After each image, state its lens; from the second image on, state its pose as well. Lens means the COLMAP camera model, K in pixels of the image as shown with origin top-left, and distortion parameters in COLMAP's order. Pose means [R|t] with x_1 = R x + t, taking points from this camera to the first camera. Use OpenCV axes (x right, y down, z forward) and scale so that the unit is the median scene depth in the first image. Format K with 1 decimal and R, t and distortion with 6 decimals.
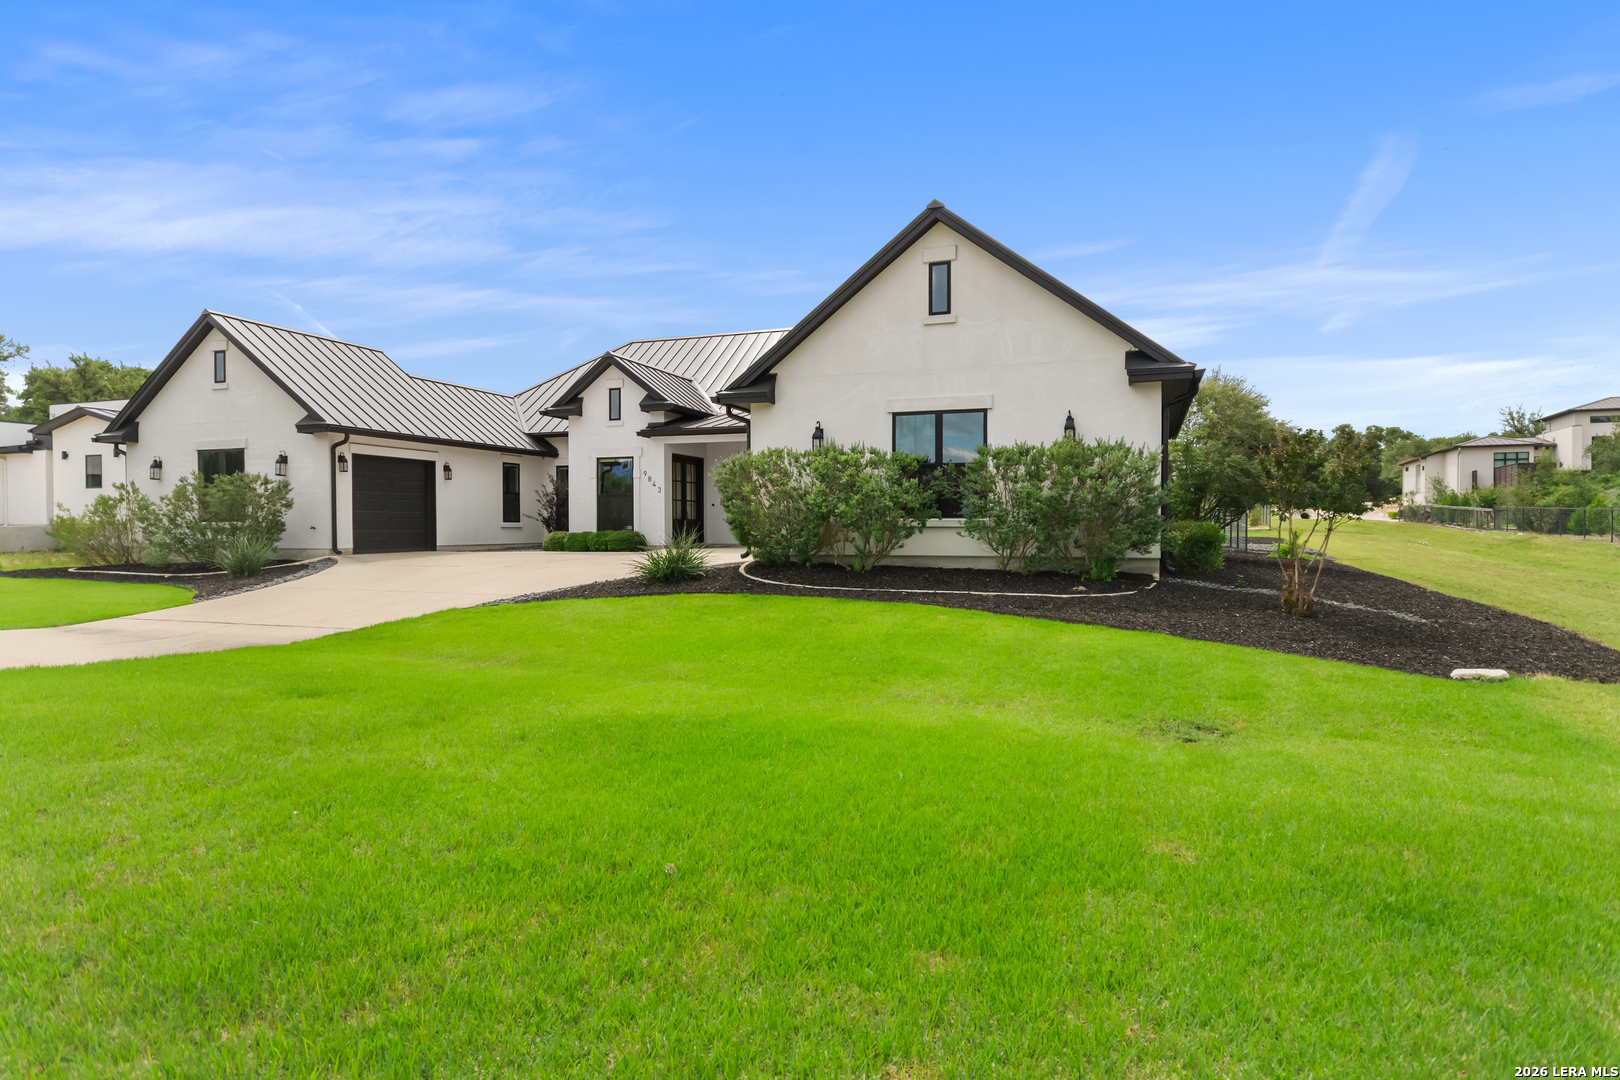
lens RADIAL K [[886.6, 0, 810.0], [0, 886.6, 540.0], [0, 0, 1]] dist [0.001196, 0.000136]
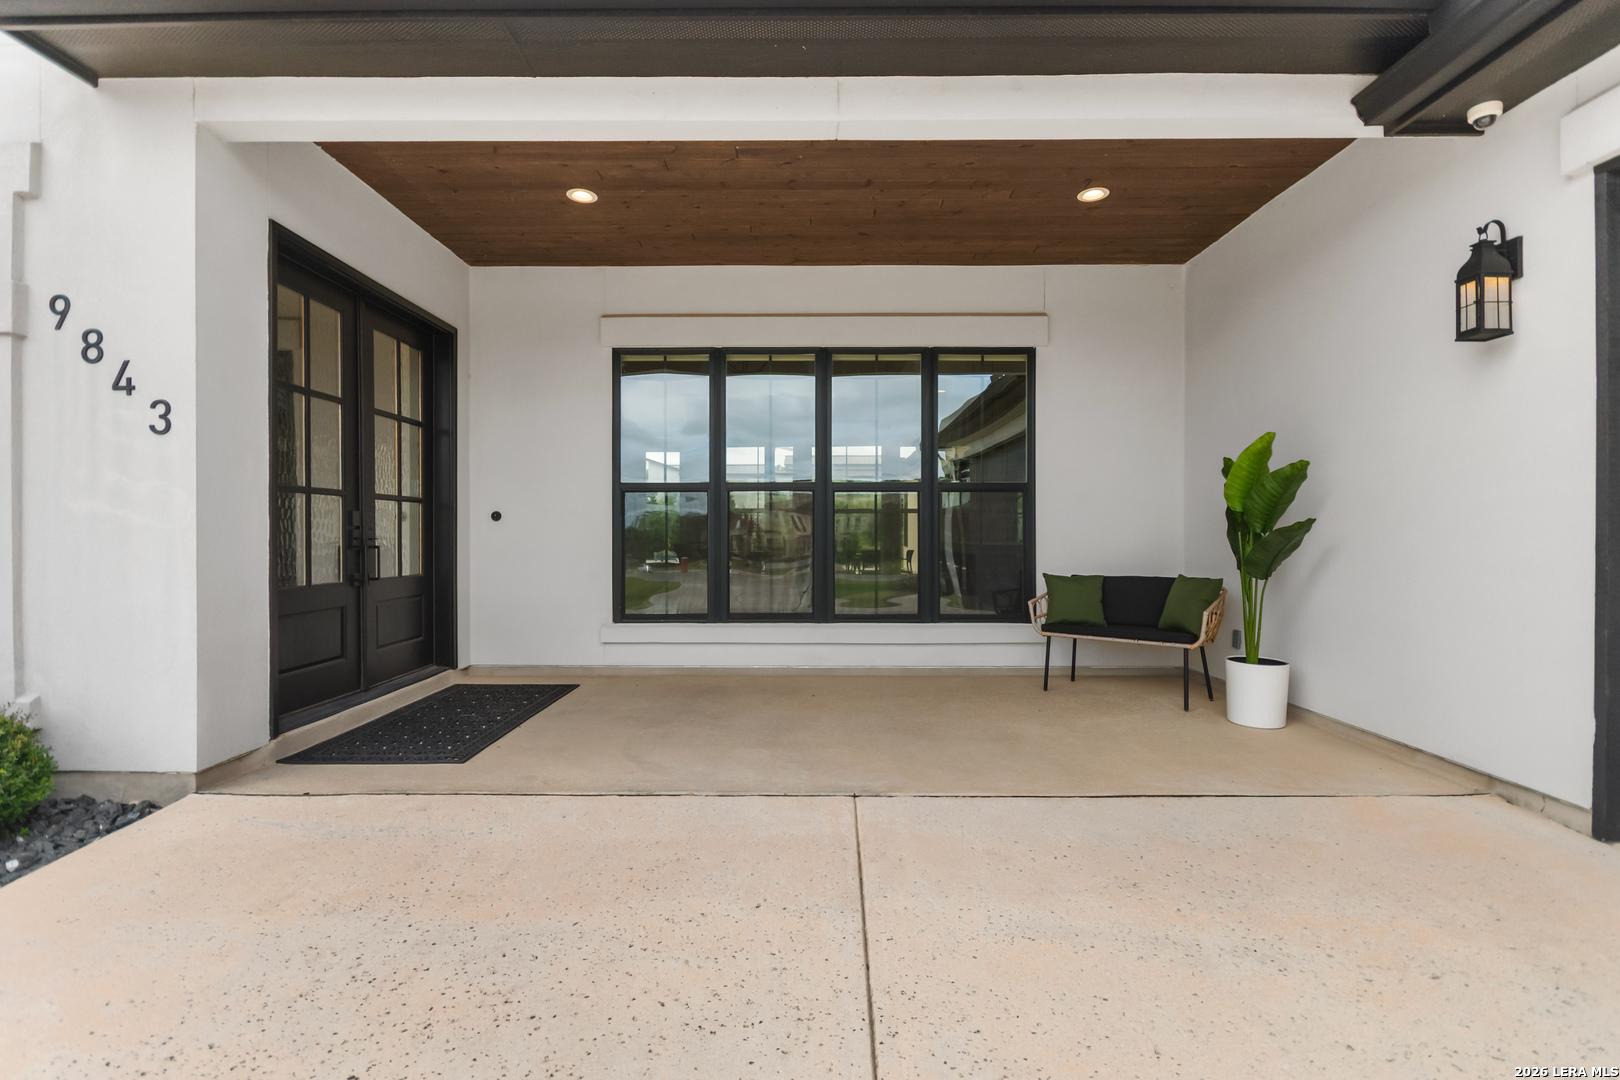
lens RADIAL K [[775.2, 0, 810.0], [0, 775.2, 540.0], [0, 0, 1]] dist [-0.000218, -0.000001]
pose [[0.939253, -0.003994, 0.343202, -0.107741], [0.003639, 0.999992, 0.001678, -0.034257], [-0.343206, -0.000327, 0.939260, 0.816719]]
